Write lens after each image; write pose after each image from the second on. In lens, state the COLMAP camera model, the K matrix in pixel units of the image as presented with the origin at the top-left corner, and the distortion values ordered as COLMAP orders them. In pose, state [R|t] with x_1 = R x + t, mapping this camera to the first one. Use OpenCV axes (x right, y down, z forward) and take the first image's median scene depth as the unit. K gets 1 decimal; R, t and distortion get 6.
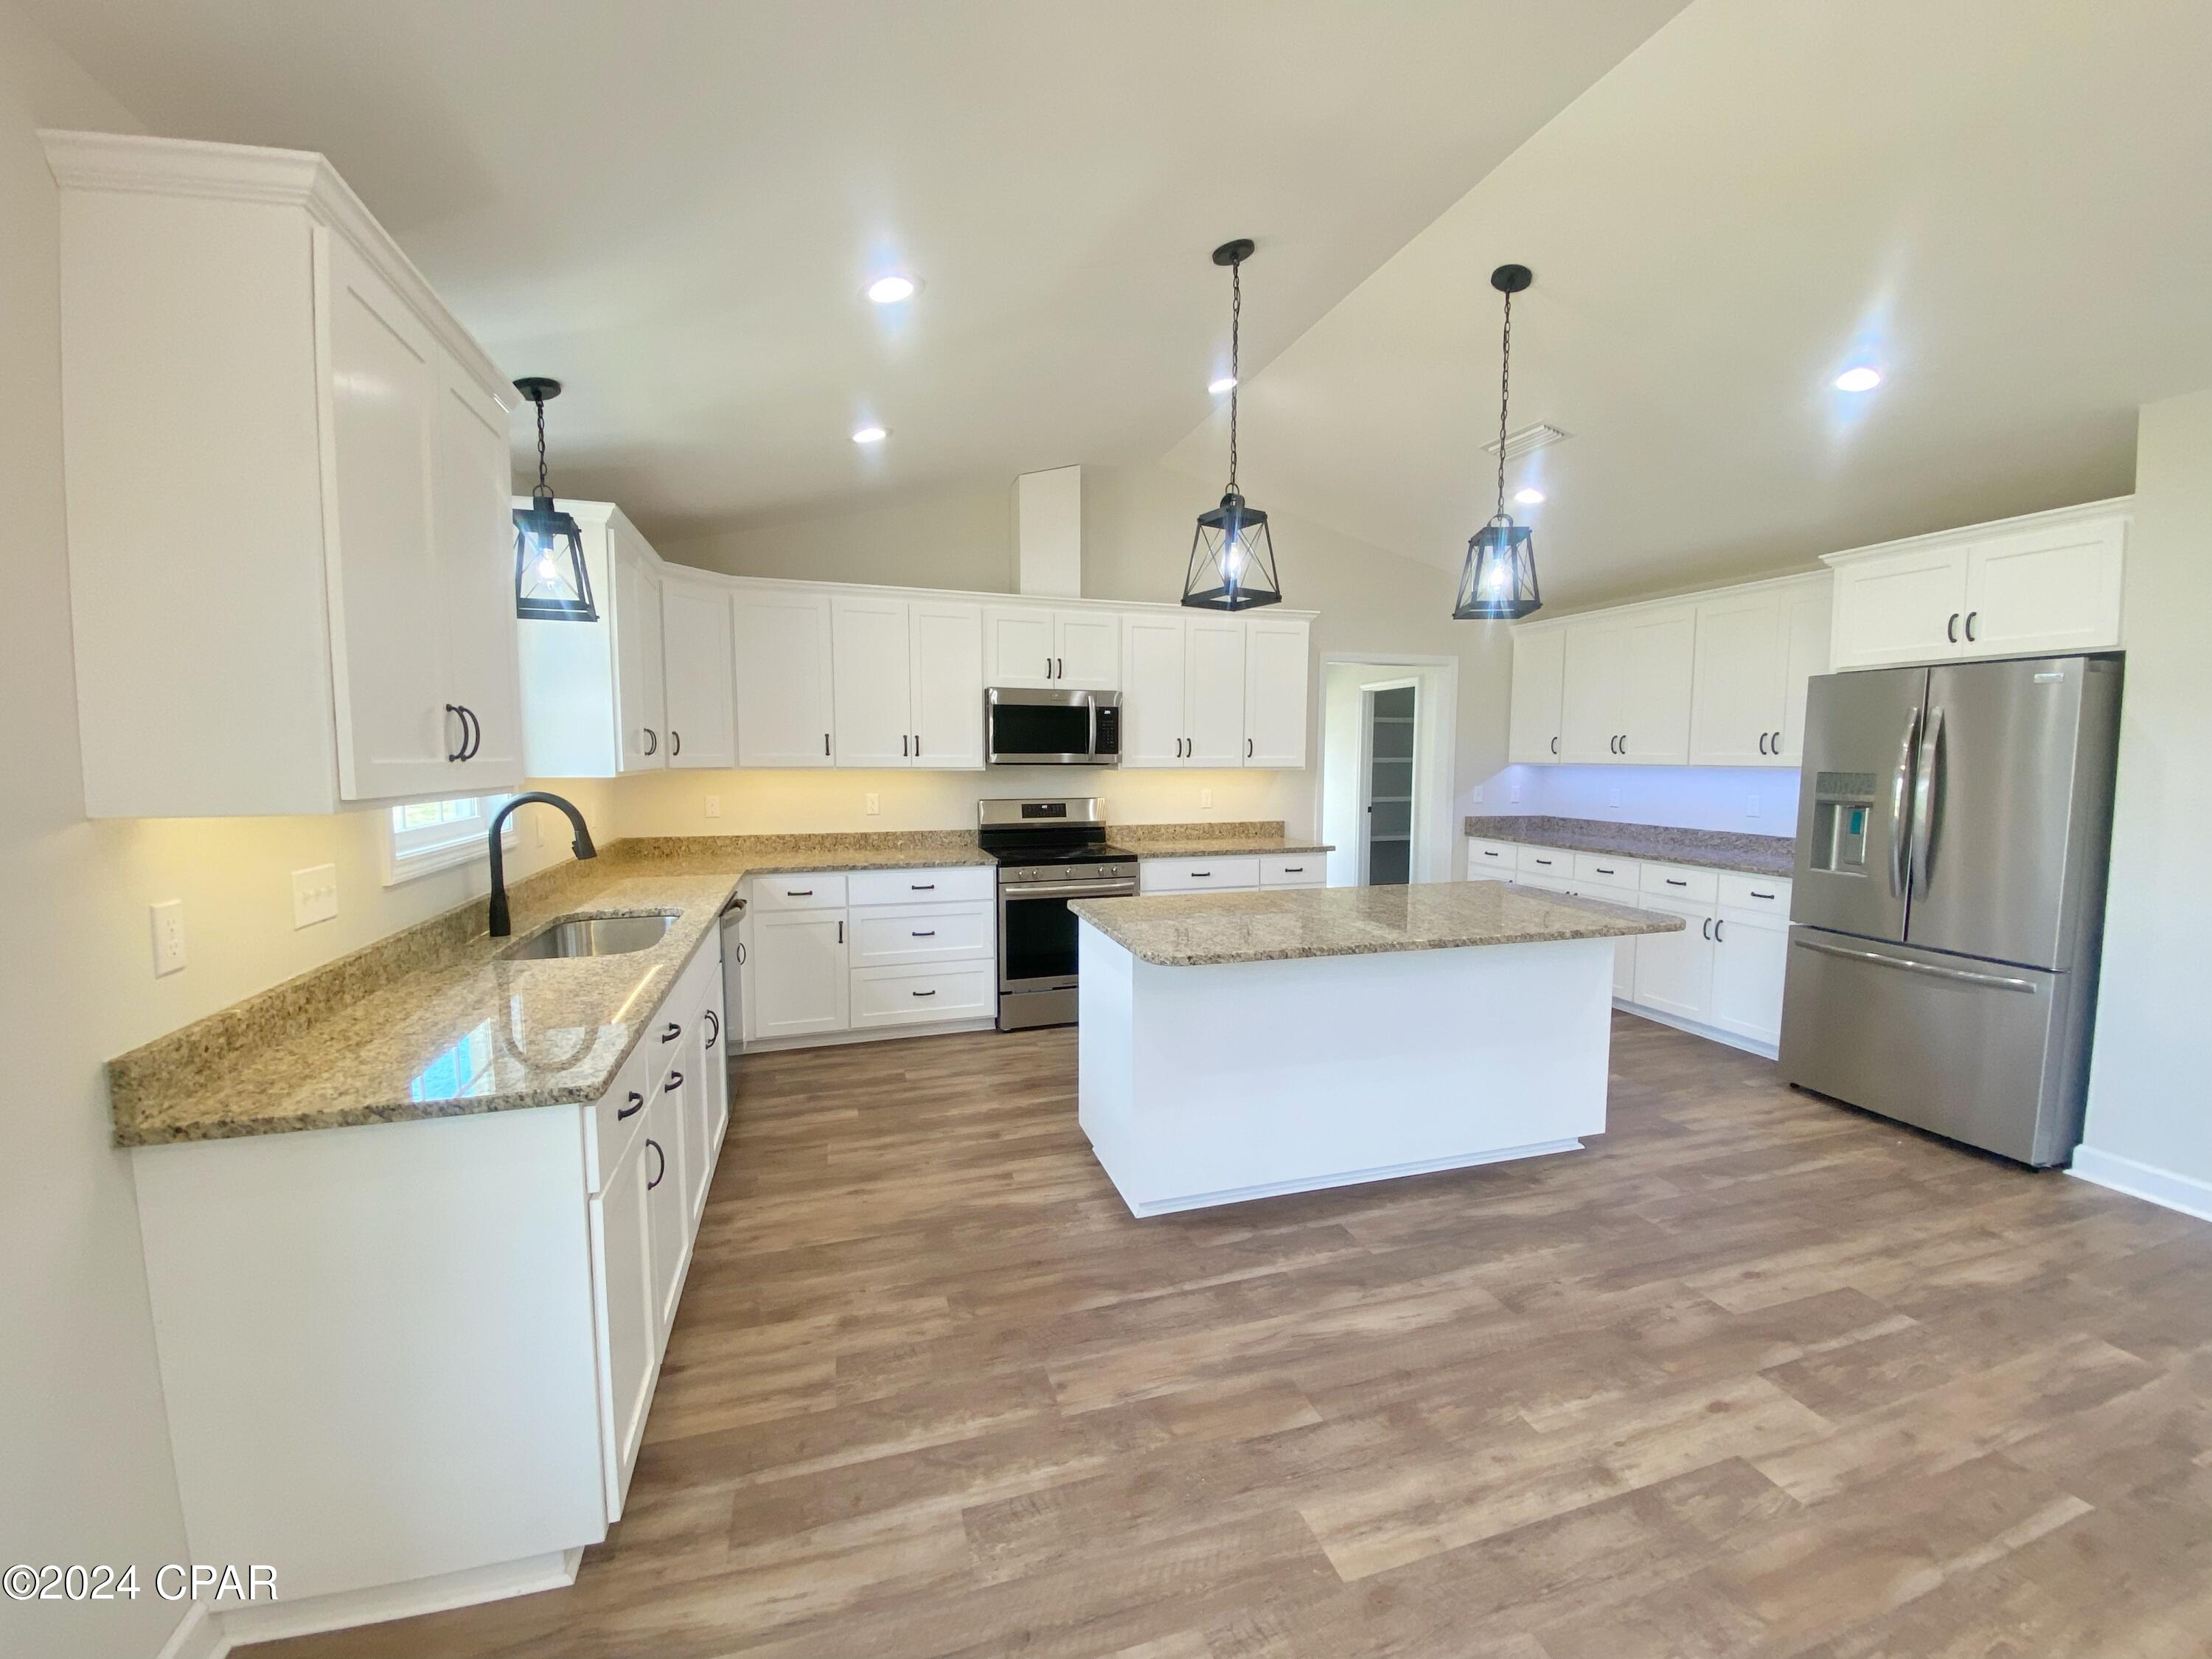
lens RADIAL K [[898.0, 0, 1105.0], [0, 898.0, 827.4], [0, 0, 1]] dist [0.012179, -0.016137]
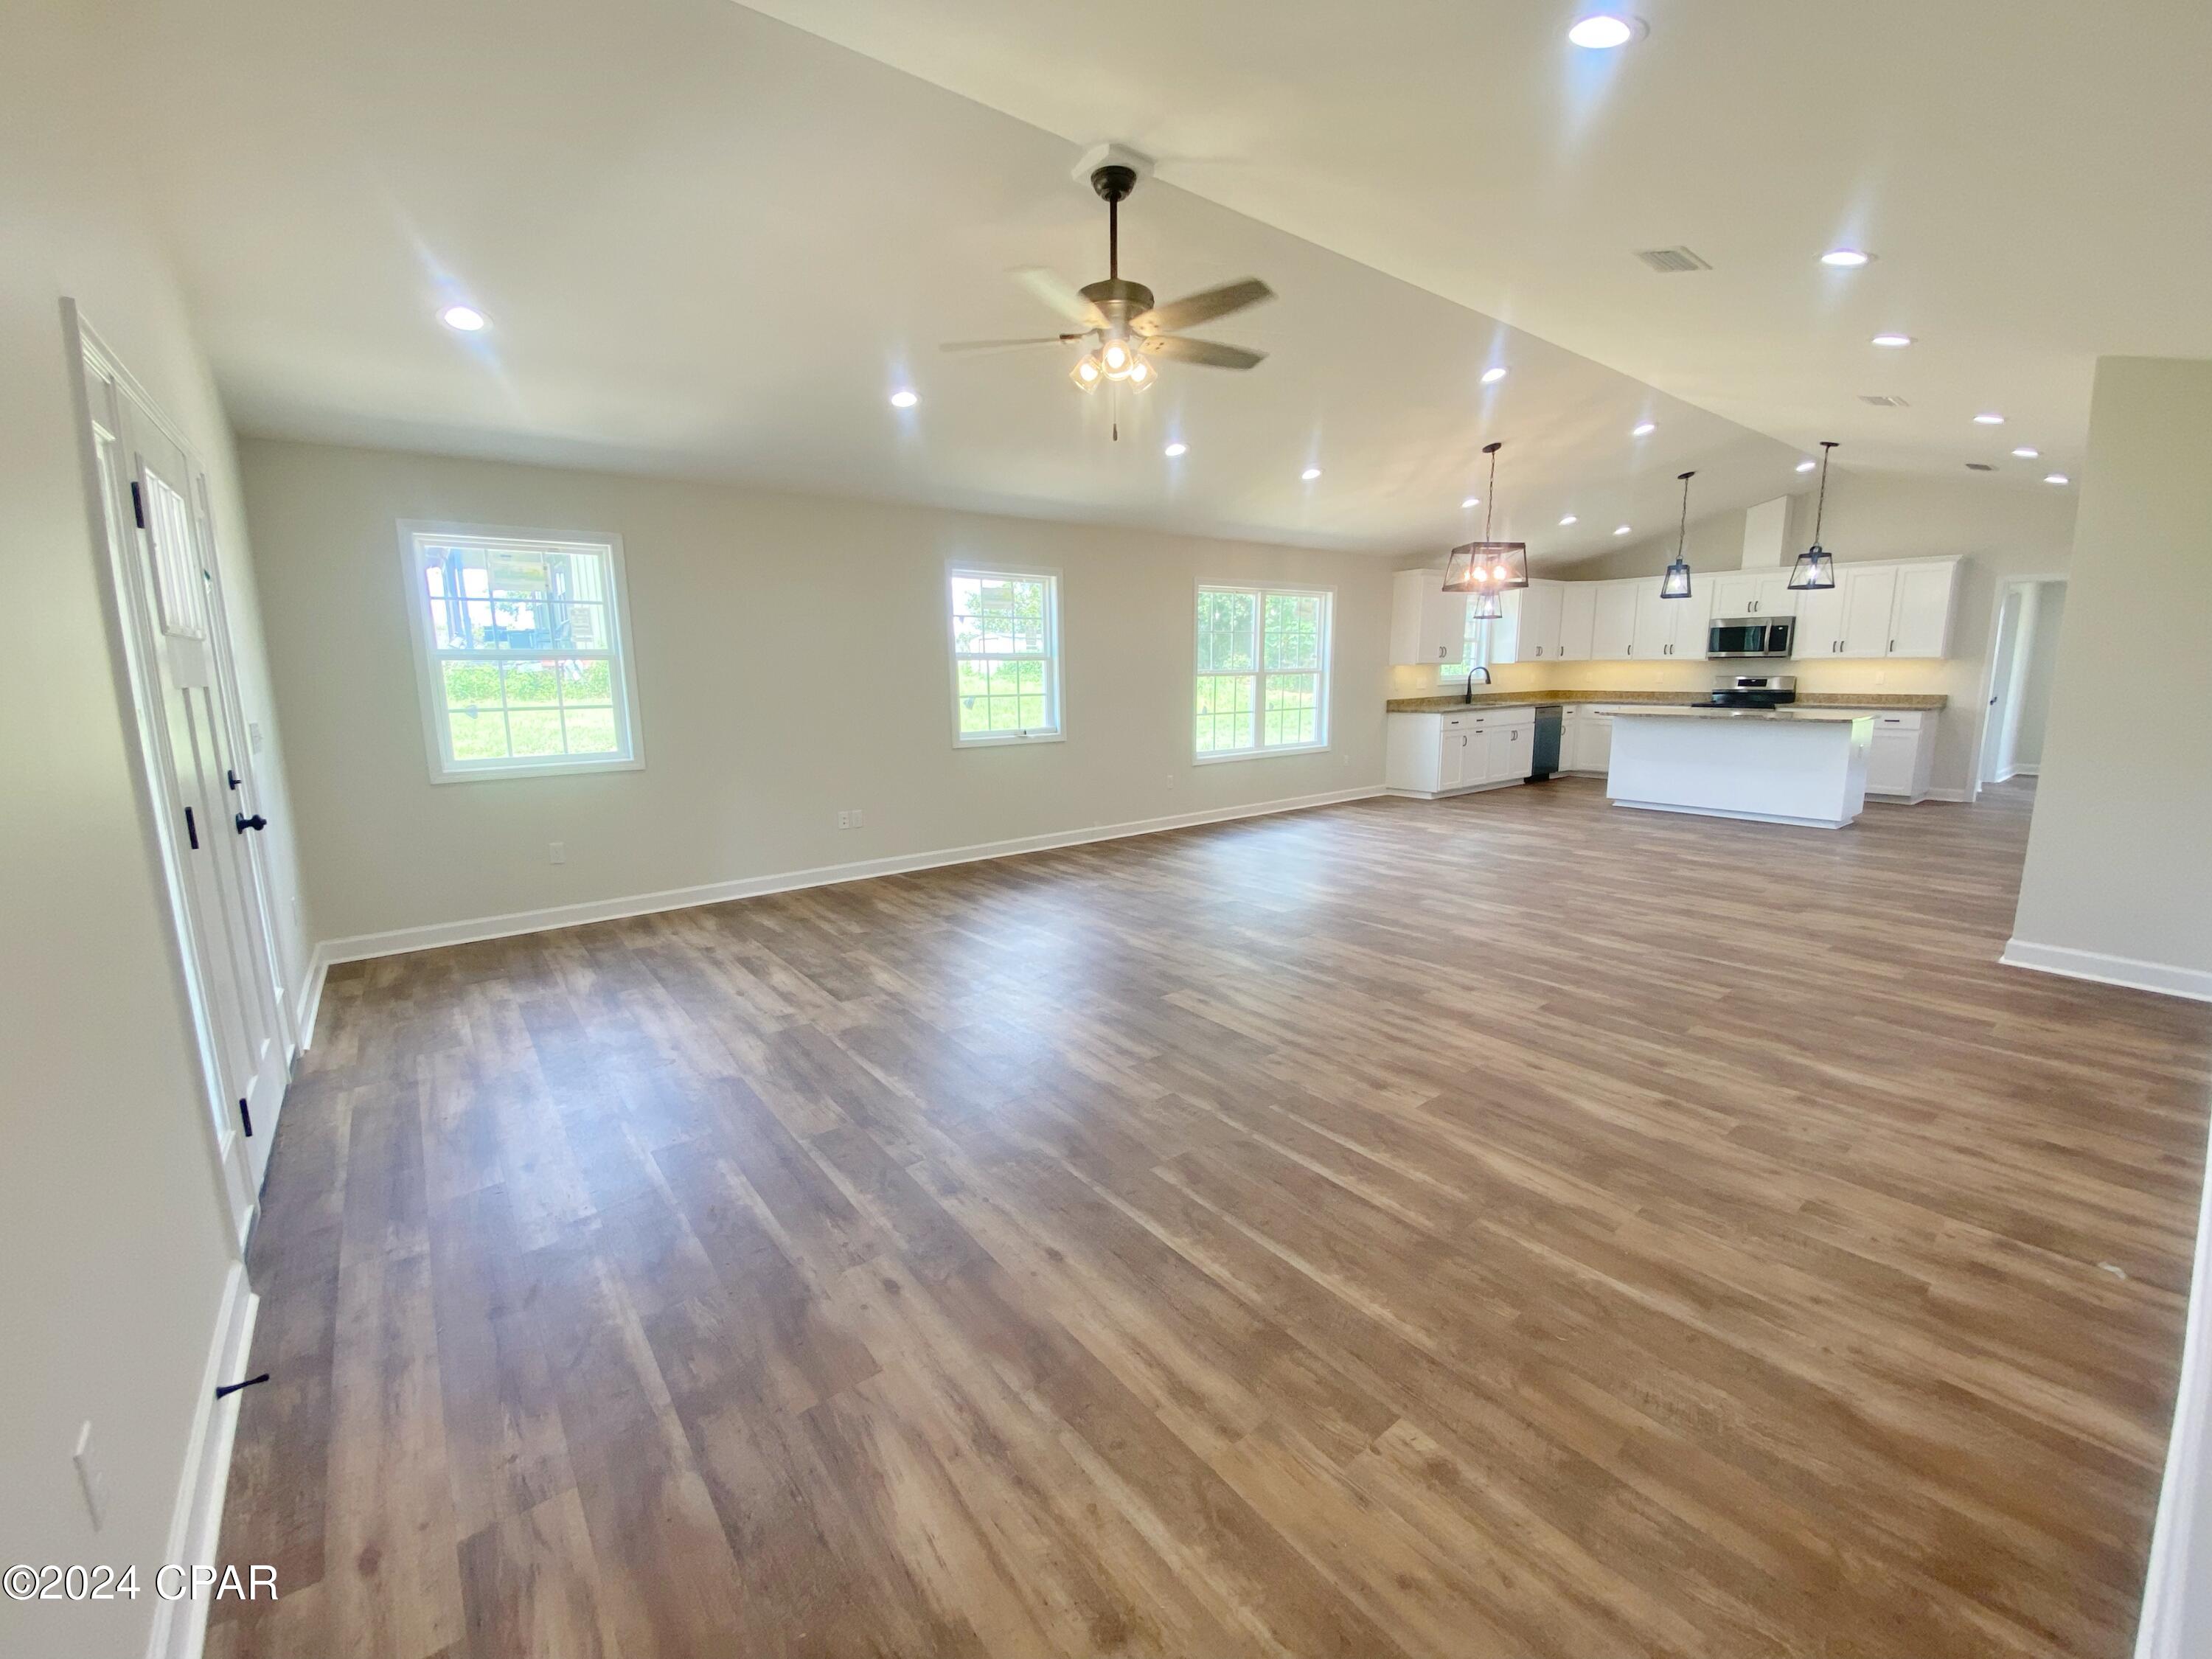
lens RADIAL K [[898.0, 0, 1103.6], [0, 898.0, 822.9], [0, 0, 1]] dist [0.012179, -0.016137]
pose [[0.356356, 0.156707, -0.921115, 1.921492], [-0.064329, 0.987611, 0.143132, 0.139884], [0.932133, 0.008249, 0.362021, -1.475067]]
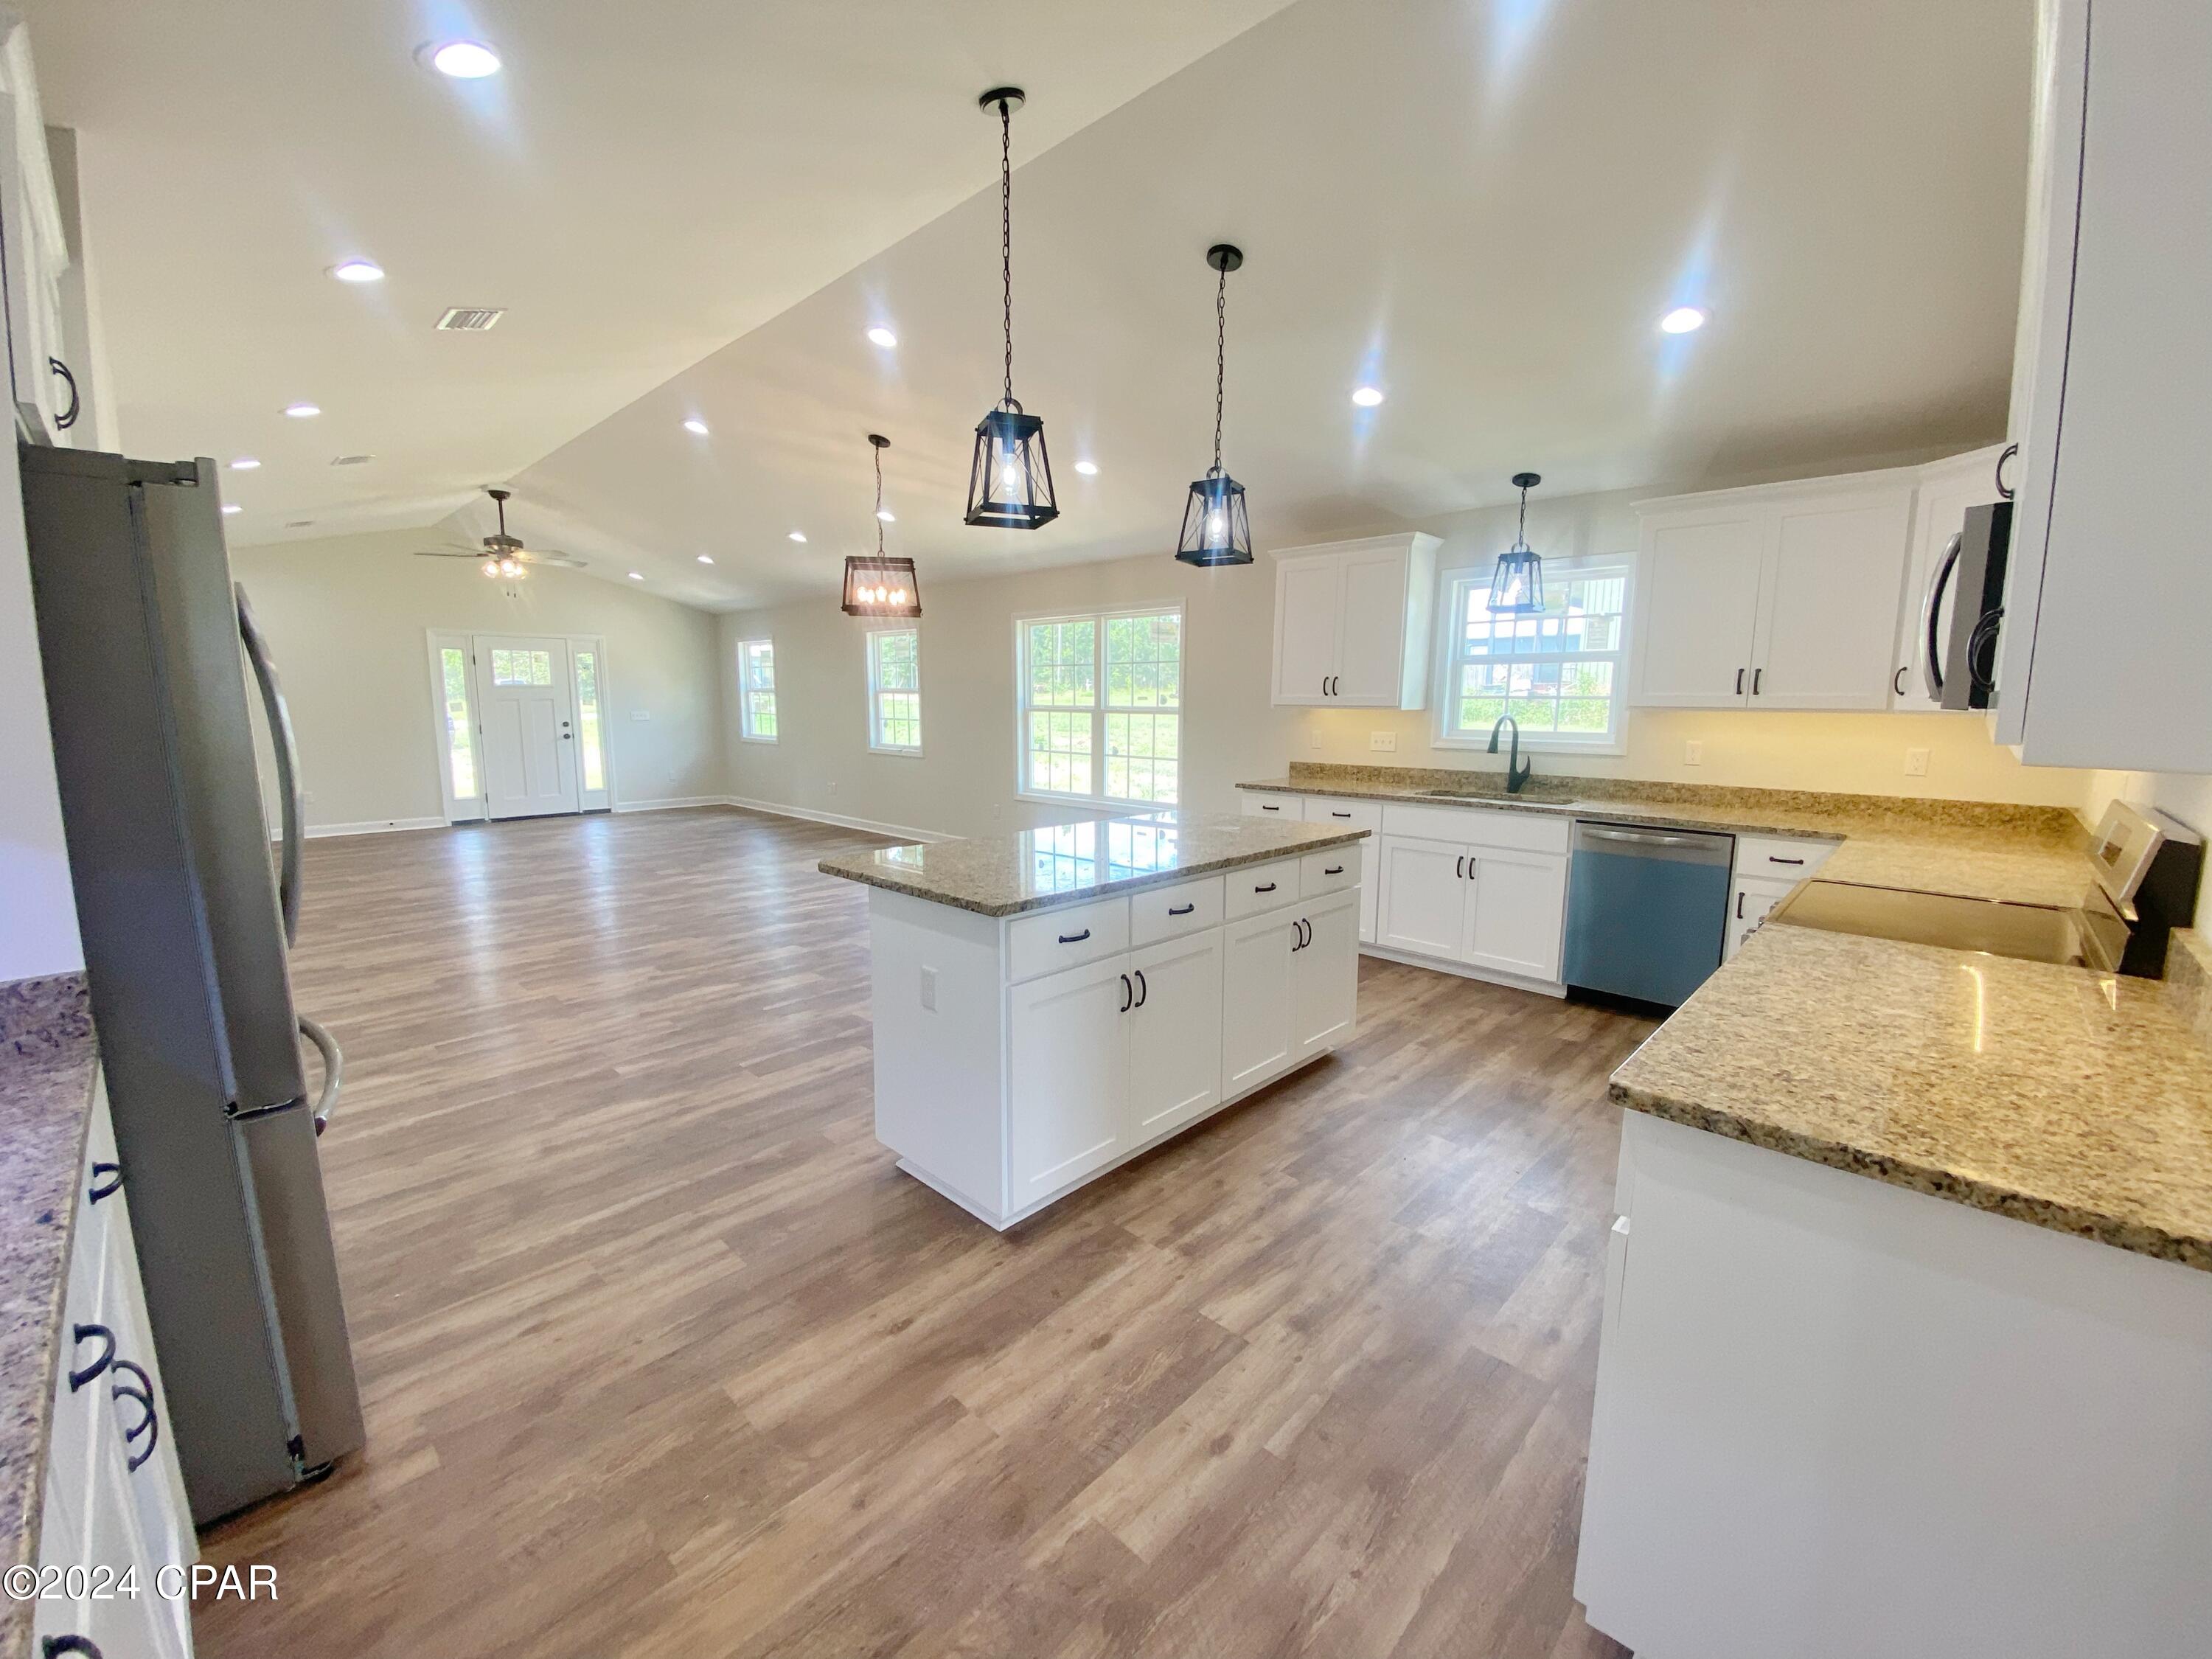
lens RADIAL K [[898.0, 0, 1101.5], [0, 898.0, 821.7], [0, 0, 1]] dist [0.012179, -0.016137]
pose [[-0.875293, 0.060884, -0.479745, 0.744692], [-0.046160, 0.976995, 0.208208, -0.131056], [0.481385, 0.204388, -0.852346, 1.732801]]
